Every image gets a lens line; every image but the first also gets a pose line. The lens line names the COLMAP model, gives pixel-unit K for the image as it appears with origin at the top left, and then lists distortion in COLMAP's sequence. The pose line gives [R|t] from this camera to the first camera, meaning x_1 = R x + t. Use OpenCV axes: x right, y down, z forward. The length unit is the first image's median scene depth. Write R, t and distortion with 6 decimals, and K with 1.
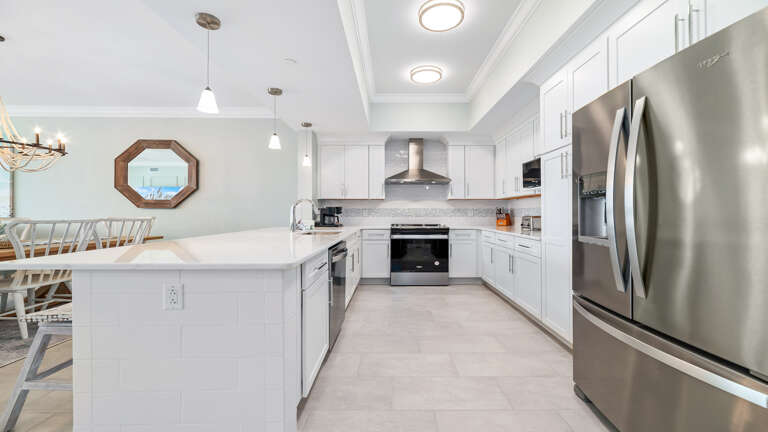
lens RADIAL K [[296.4, 0, 384.7], [0, 296.4, 212.4], [0, 0, 1]] dist [-0.014293, 0.000117]
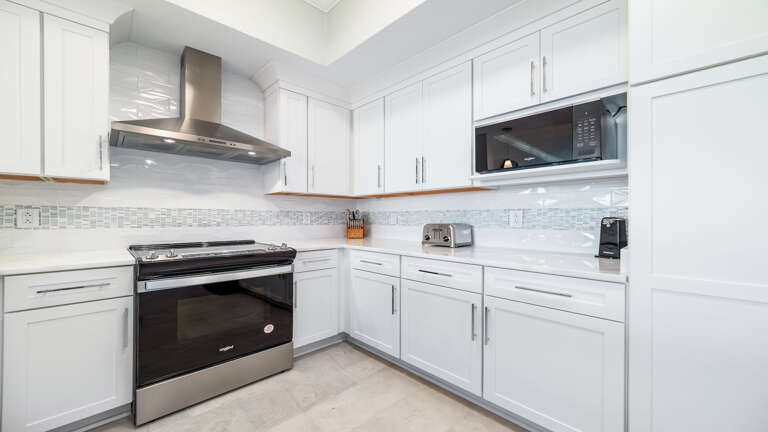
lens RADIAL K [[296.4, 0, 396.8], [0, 296.4, 217.6], [0, 0, 1]] dist [-0.014293, 0.000117]
pose [[0.691821, 0.000852, 0.722069, -0.013979], [-0.001065, 0.999999, -0.000159, 0.000452], [-0.722068, -0.000659, 0.691821, 0.505896]]
